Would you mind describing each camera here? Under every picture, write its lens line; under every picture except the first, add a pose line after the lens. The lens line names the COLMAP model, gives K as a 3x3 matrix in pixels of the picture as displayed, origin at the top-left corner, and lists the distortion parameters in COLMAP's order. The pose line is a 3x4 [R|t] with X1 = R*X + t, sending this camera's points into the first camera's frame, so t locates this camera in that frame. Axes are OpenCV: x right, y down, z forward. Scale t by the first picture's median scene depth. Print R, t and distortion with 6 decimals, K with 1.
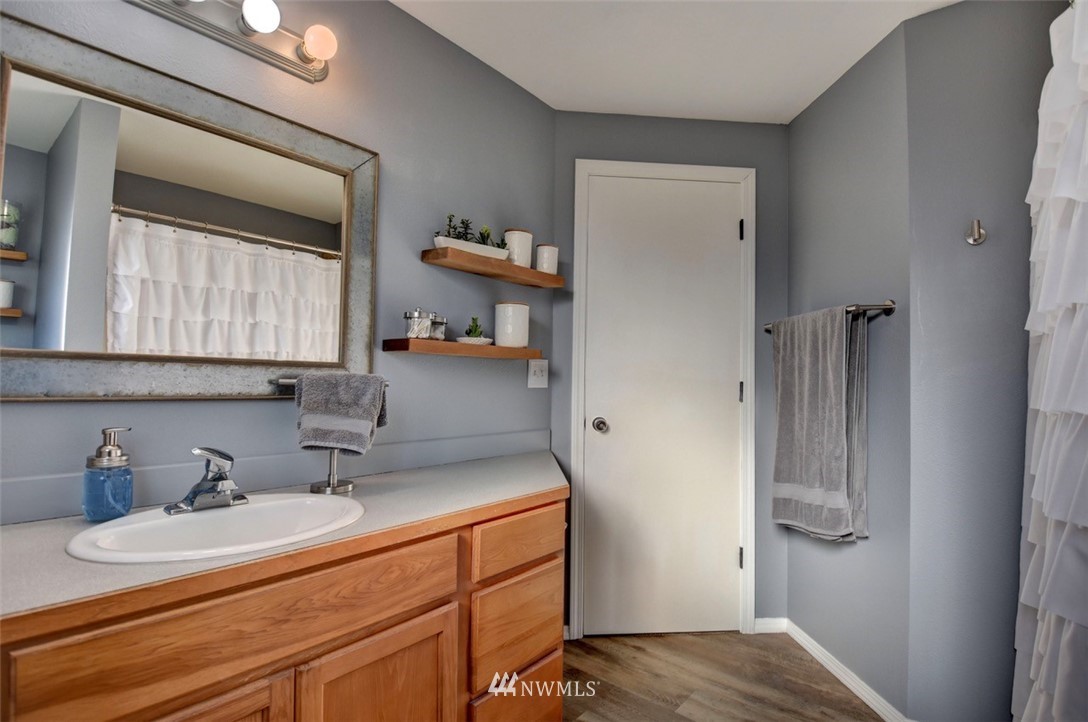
lens RADIAL K [[479.8, 0, 553.8], [0, 479.8, 362.6], [0, 0, 1]] dist [0.037678, -0.046931]
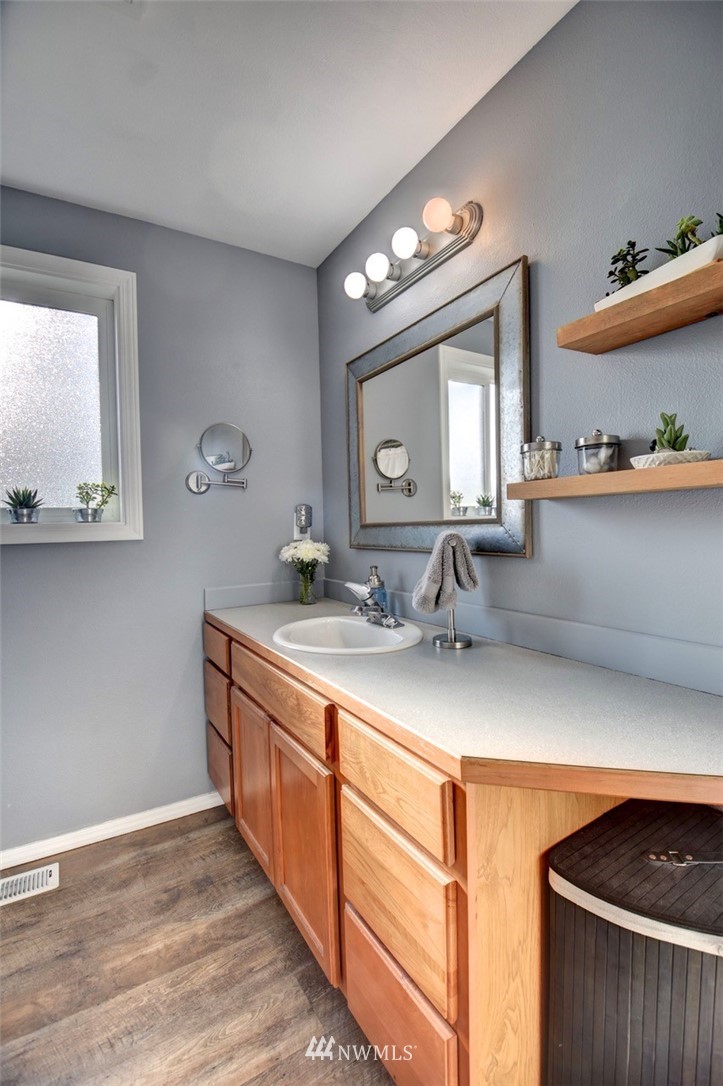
lens RADIAL K [[478.9, 0, 372.3], [0, 478.9, 536.4], [0, 0, 1]] dist [0.037678, -0.046931]
pose [[-0.272547, 0.000833, -0.962142, 0.509292], [0.047158, 0.998809, -0.012493, 0.035957], [0.960986, -0.048777, -0.272262, 1.010839]]
